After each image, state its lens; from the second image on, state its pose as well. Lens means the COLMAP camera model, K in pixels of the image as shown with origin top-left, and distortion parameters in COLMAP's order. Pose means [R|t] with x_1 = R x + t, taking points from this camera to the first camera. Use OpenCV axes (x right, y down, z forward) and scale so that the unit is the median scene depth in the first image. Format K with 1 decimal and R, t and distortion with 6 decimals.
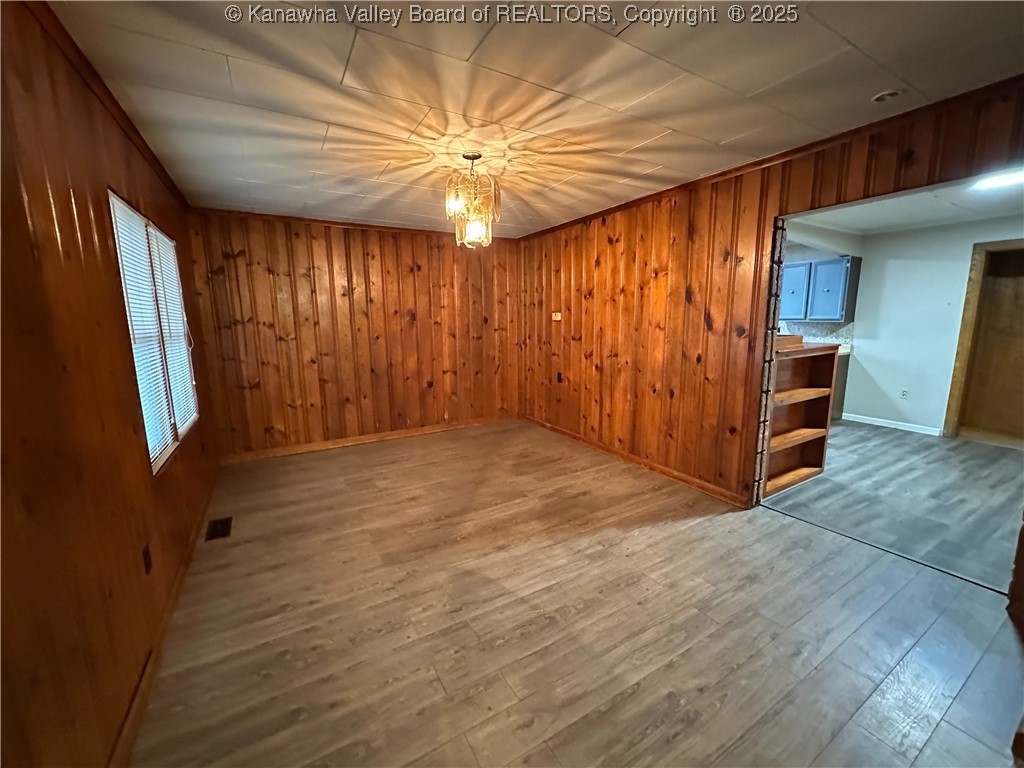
lens RADIAL K [[408.1, 0, 513.0], [0, 408.1, 383.7], [0, 0, 1]] dist [-0.001442, -0.000051]
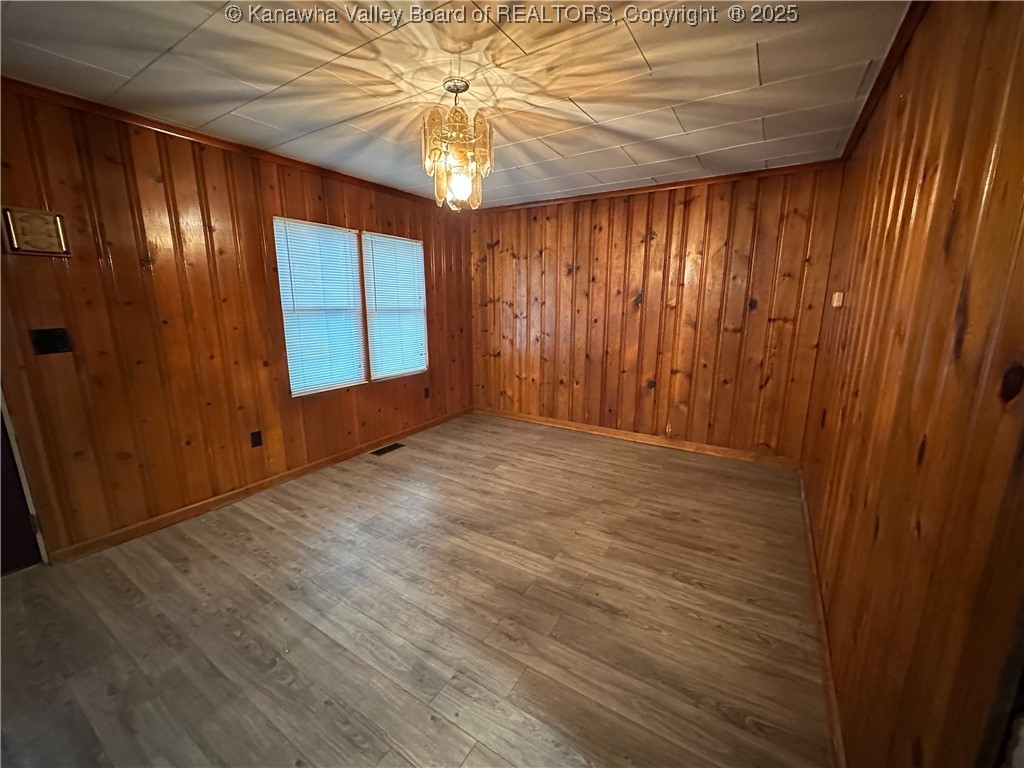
lens RADIAL K [[408.1, 0, 513.3], [0, 408.1, 383.9], [0, 0, 1]] dist [-0.001442, -0.000051]
pose [[0.458829, 0.191480, -0.867647, 0.487121], [-0.149340, 0.979231, 0.137132, -0.090229], [0.875884, 0.066654, 0.477895, 0.519087]]
